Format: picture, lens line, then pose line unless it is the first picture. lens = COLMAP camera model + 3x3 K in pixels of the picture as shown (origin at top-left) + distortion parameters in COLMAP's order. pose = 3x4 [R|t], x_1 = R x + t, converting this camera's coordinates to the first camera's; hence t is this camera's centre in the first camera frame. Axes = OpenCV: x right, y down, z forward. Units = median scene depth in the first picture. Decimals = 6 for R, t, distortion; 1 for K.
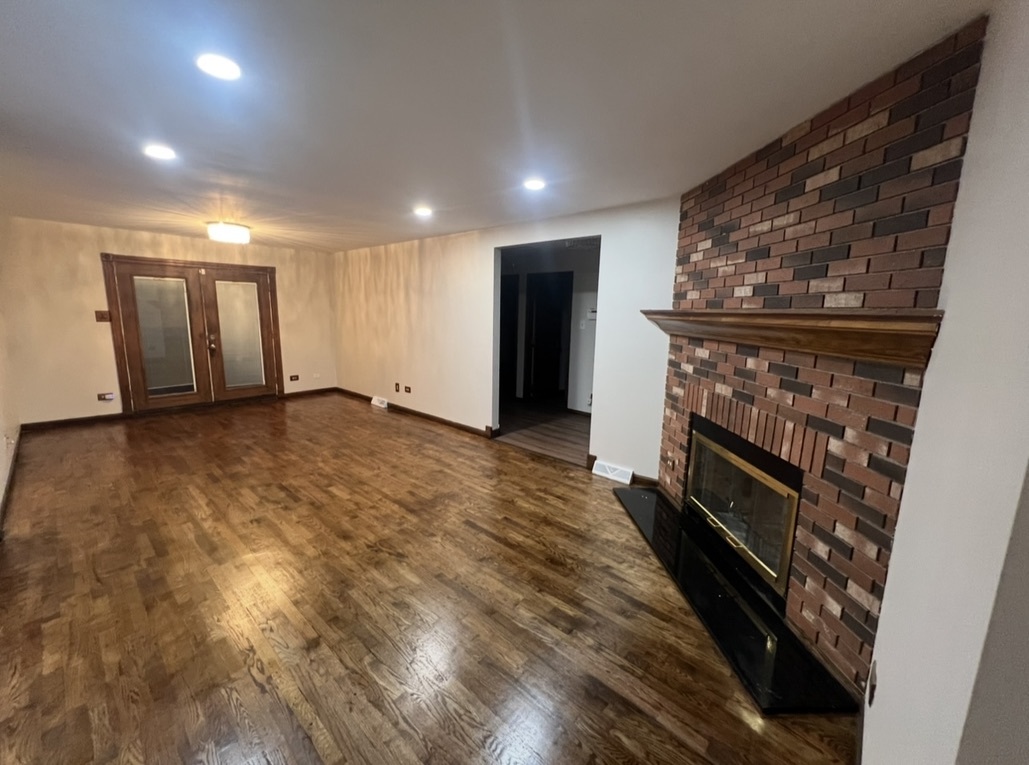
lens RADIAL K [[410.4, 0, 508.8], [0, 410.4, 379.3], [0, 0, 1]] dist [-0.000201, -0.000087]
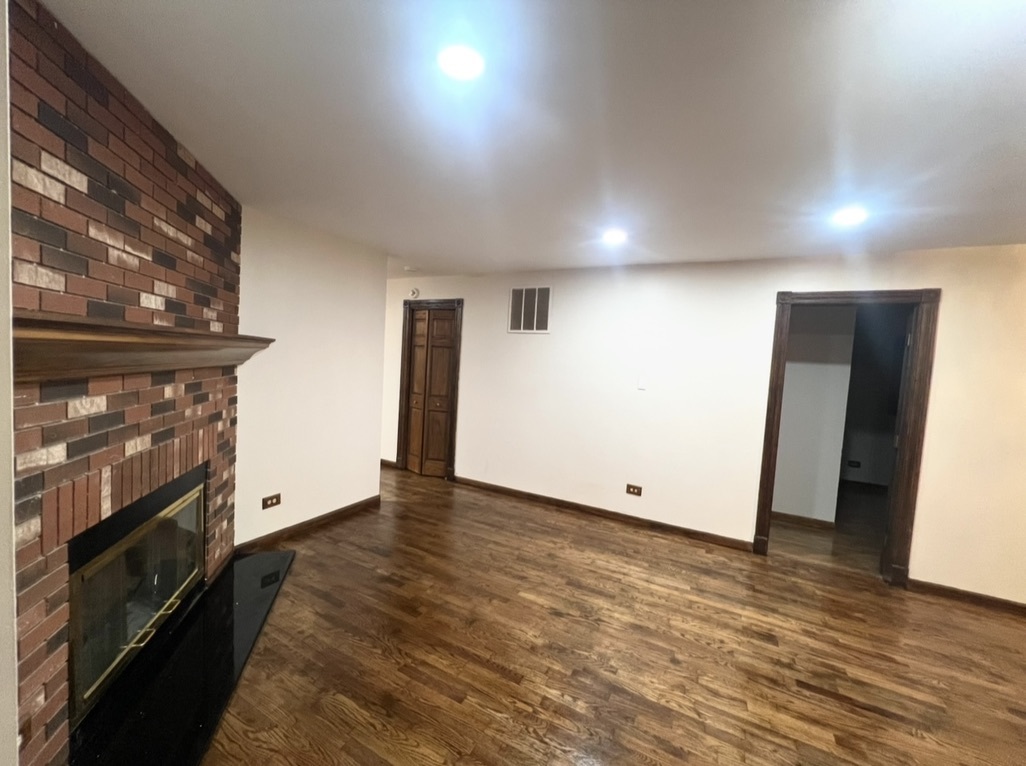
lens RADIAL K [[409.4, 0, 507.5], [0, 409.4, 380.8], [0, 0, 1]] dist [-0.001283, 0.000027]
pose [[-0.966922, -0.061820, -0.247469, 0.125266], [-0.115321, 0.971320, 0.207939, -0.296923], [0.227517, 0.229599, -0.946319, 1.839864]]
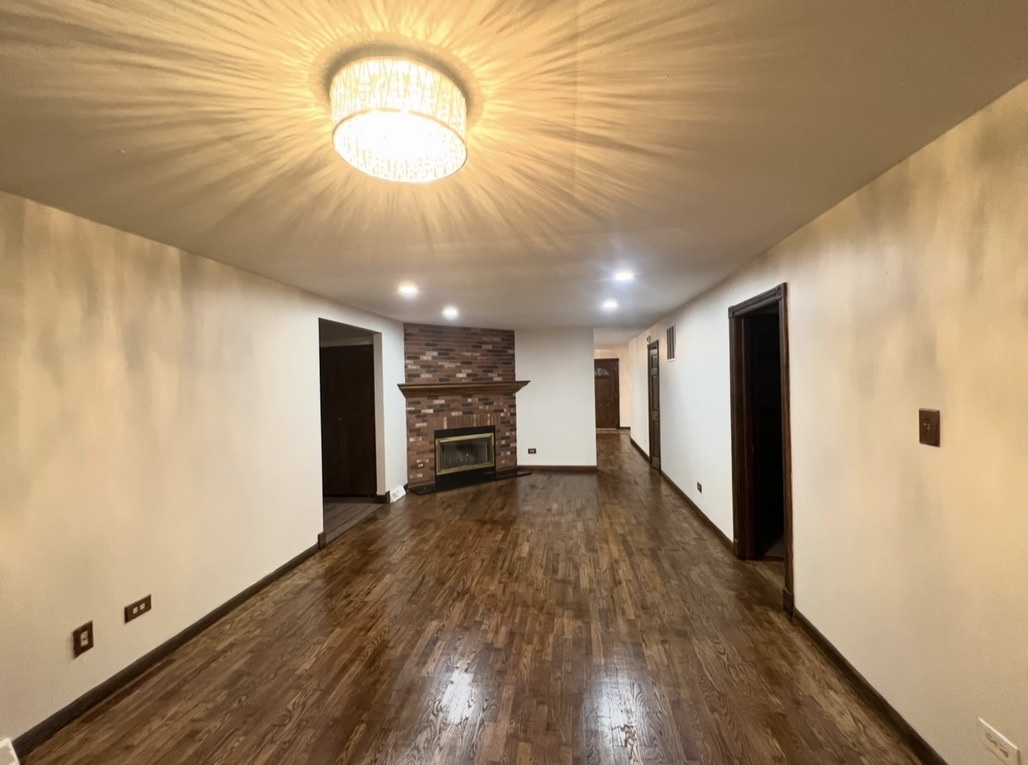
lens RADIAL K [[410.2, 0, 508.5], [0, 410.2, 380.3], [0, 0, 1]] dist [-0.001283, 0.000027]
pose [[-0.550591, -0.008654, 0.834730, -1.842015], [0.149071, 0.982854, 0.108518, -0.422452], [-0.821357, 0.184183, -0.539861, 2.179238]]
